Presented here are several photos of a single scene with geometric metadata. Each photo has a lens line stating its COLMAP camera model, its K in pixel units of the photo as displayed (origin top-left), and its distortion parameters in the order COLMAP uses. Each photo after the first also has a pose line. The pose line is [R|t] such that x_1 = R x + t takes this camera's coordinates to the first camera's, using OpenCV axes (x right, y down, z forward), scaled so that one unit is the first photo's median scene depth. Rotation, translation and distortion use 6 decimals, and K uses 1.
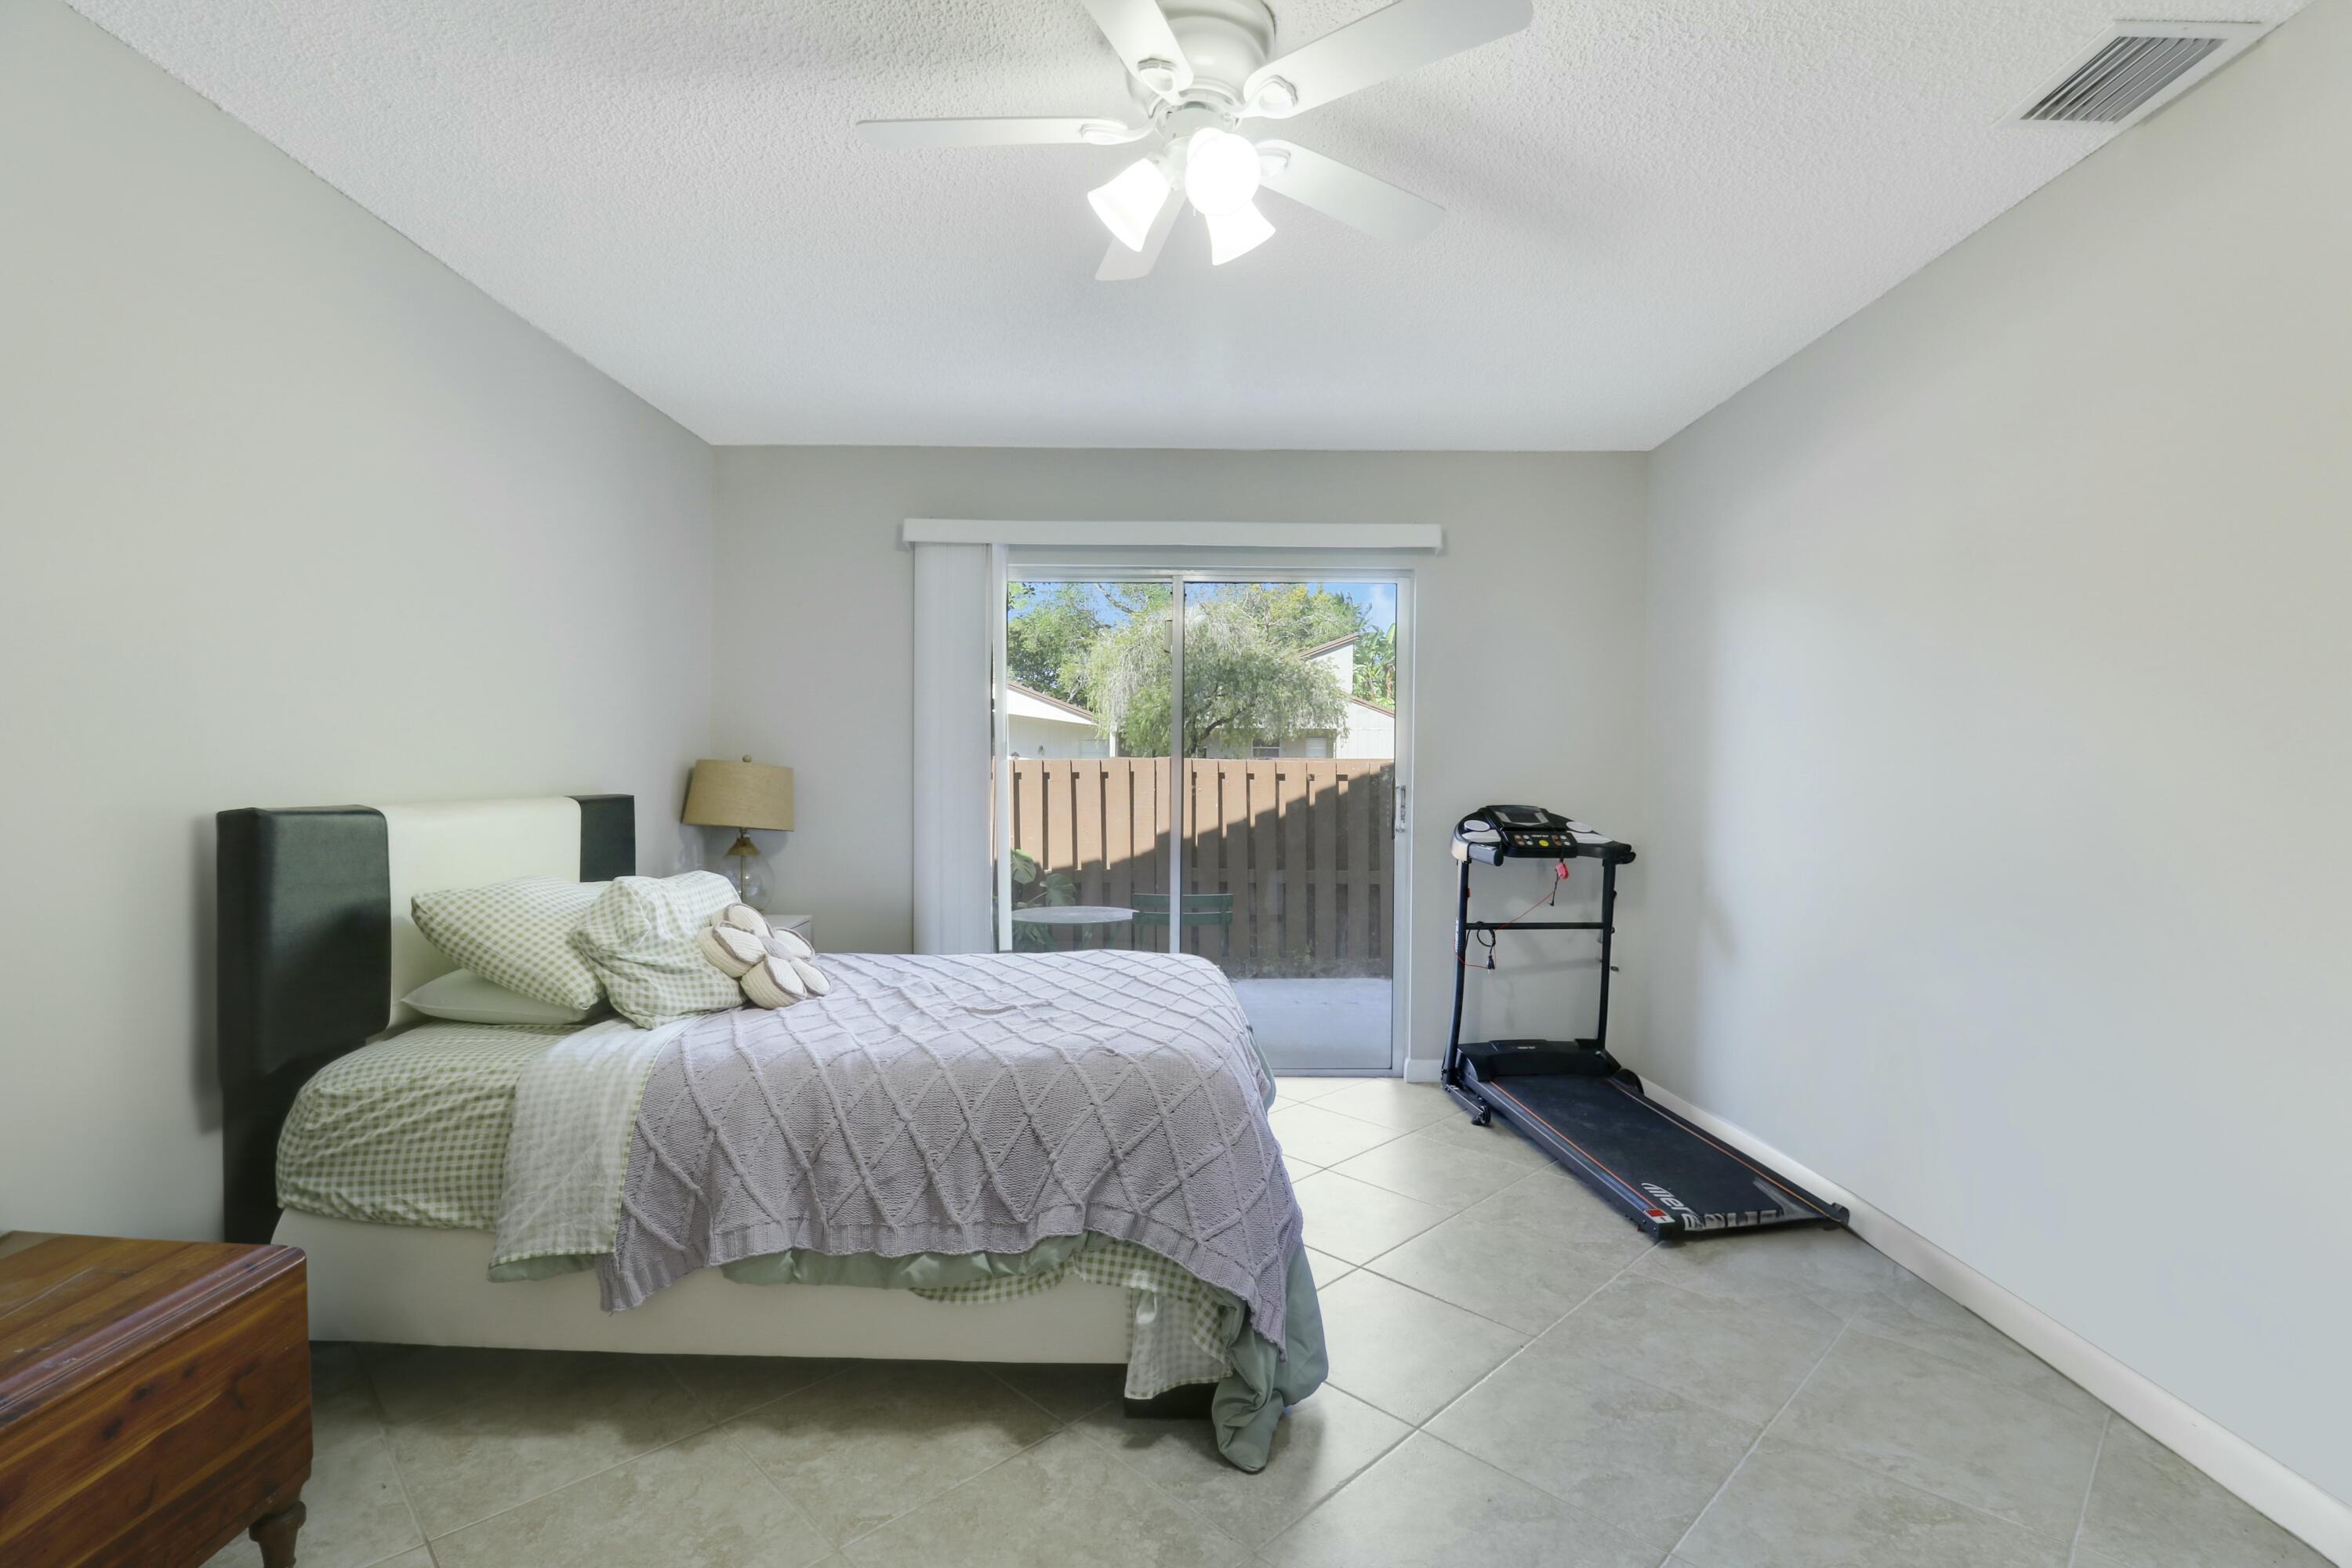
lens RADIAL K [[1082.2, 0, 1189.9], [0, 1082.2, 791.6], [0, 0, 1]] dist [0.000897, -0.012890]
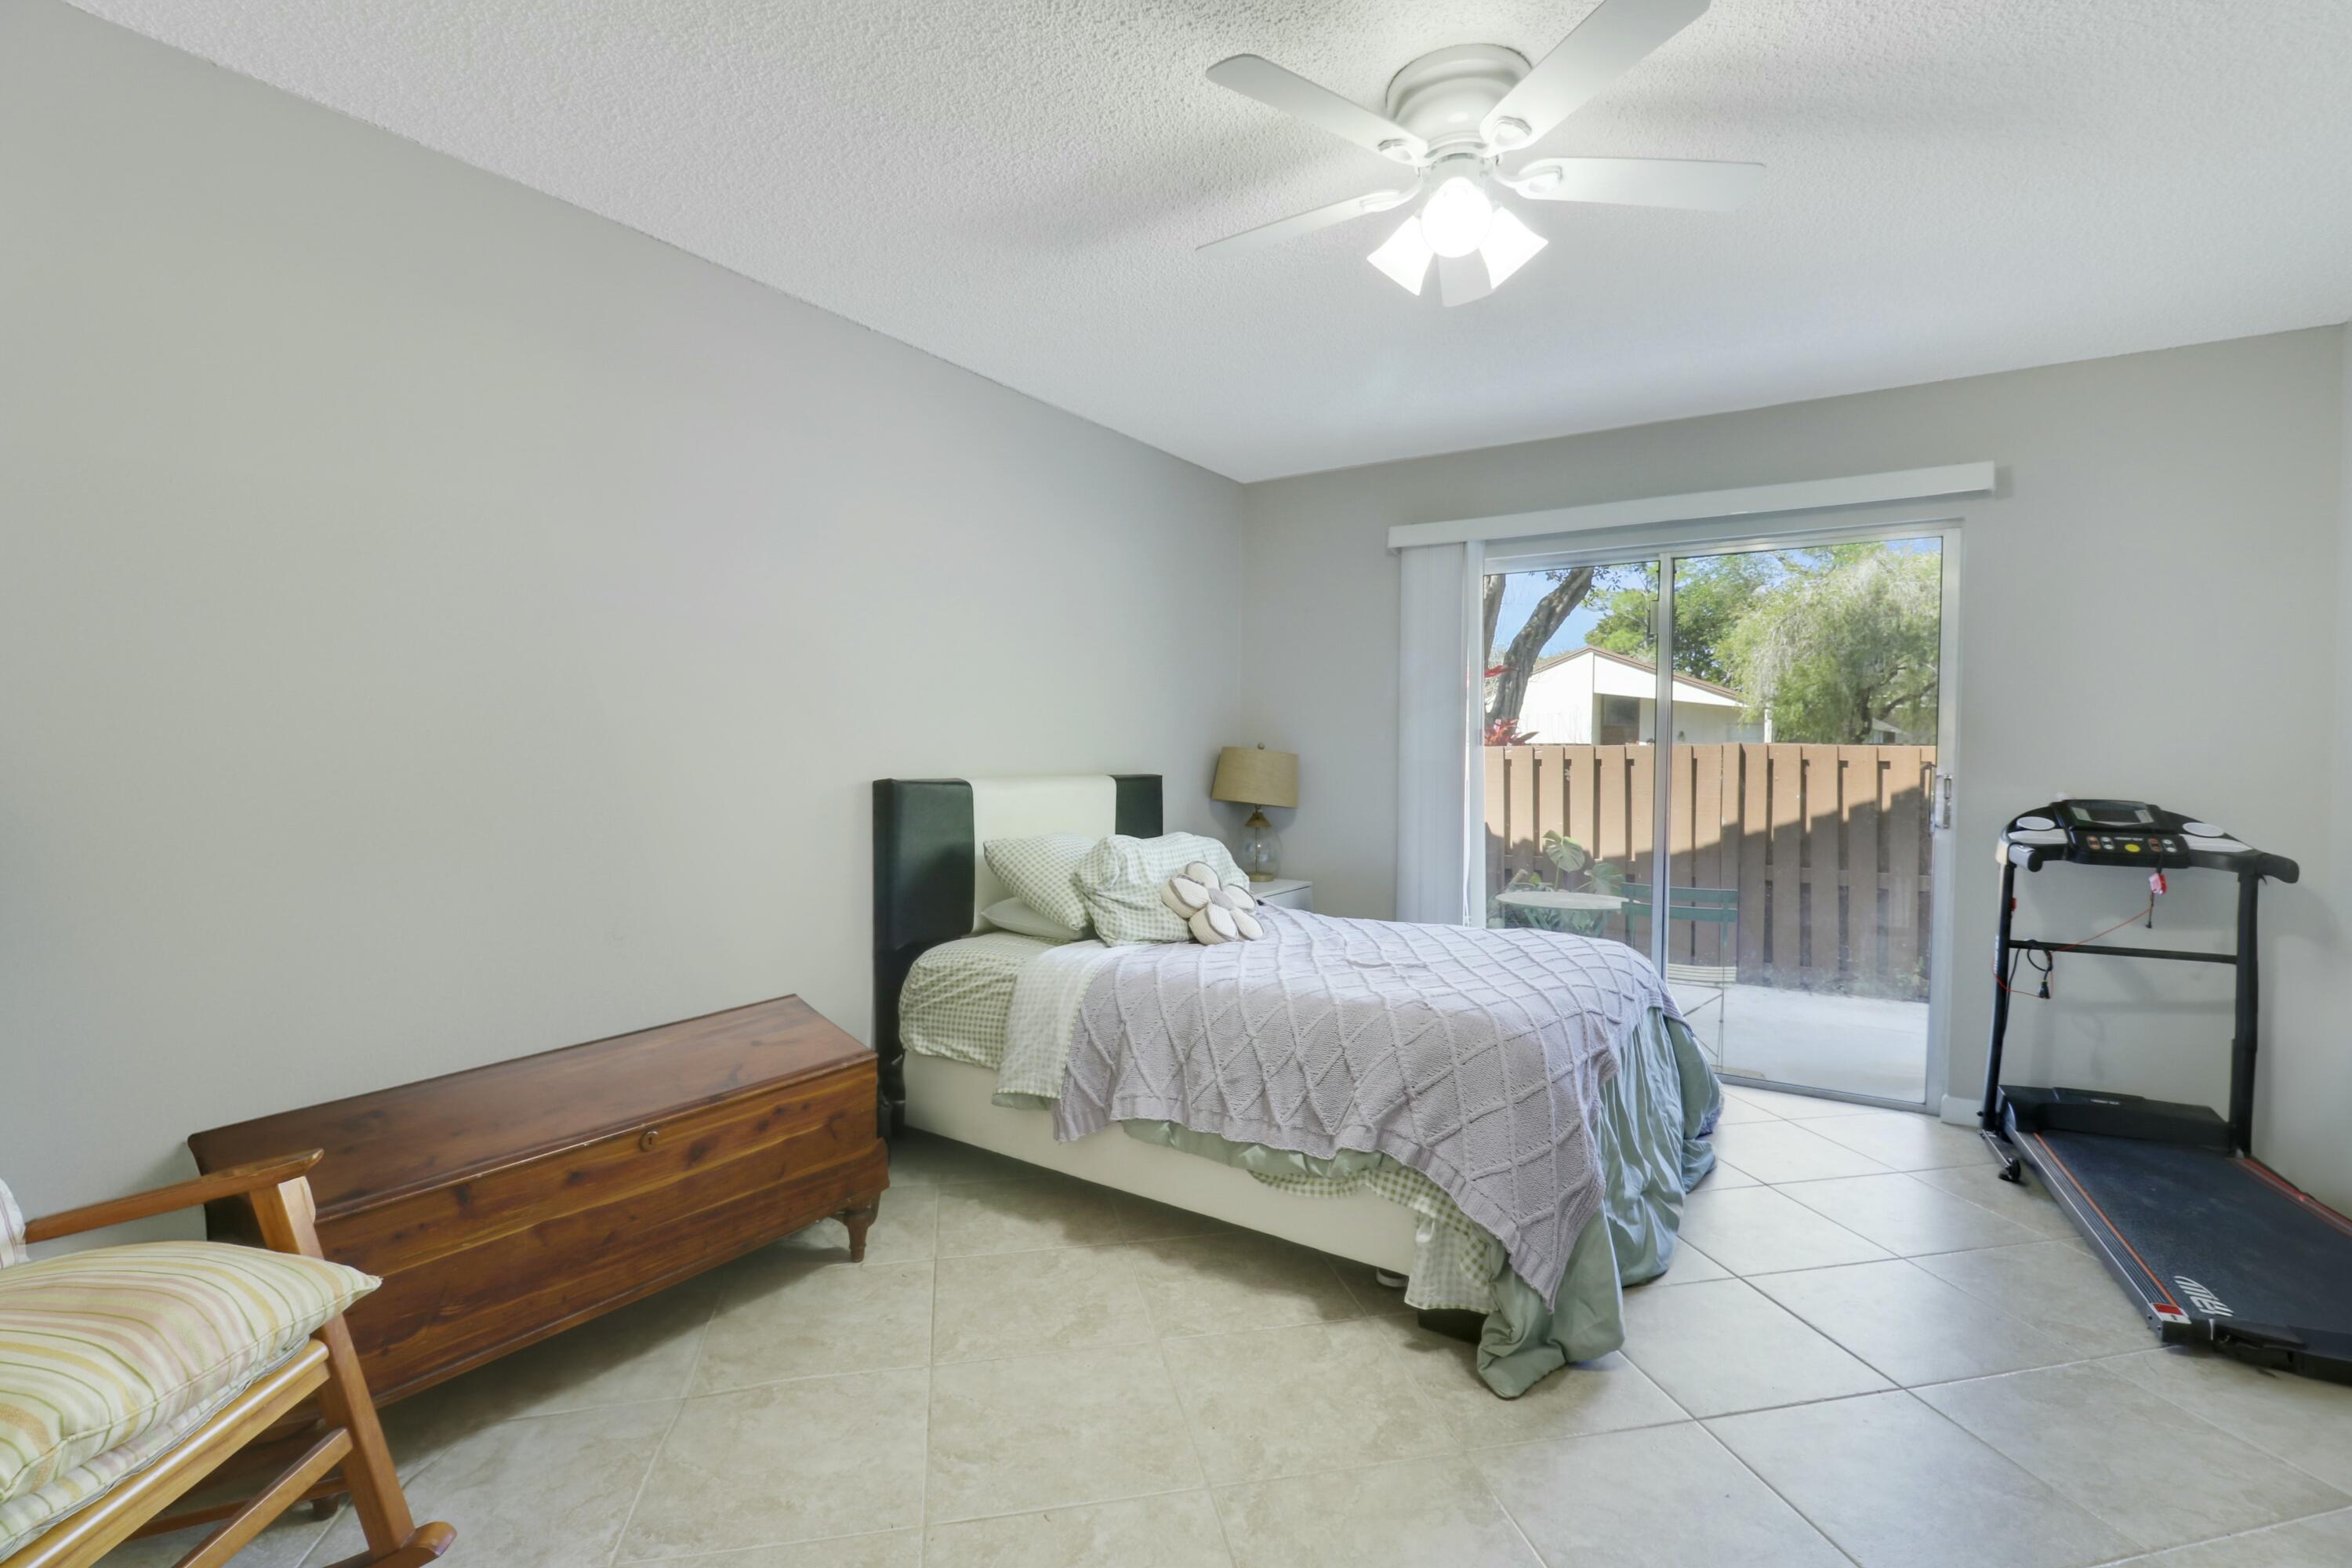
lens RADIAL K [[1084.2, 0, 1187.3], [0, 1084.2, 794.7], [0, 0, 1]] dist [0.002374, -0.014228]
pose [[0.835583, 0.019762, -0.549008, 0.327596], [-0.011698, 0.999766, 0.018184, 0.004337], [0.549239, -0.008772, 0.835619, -0.071795]]
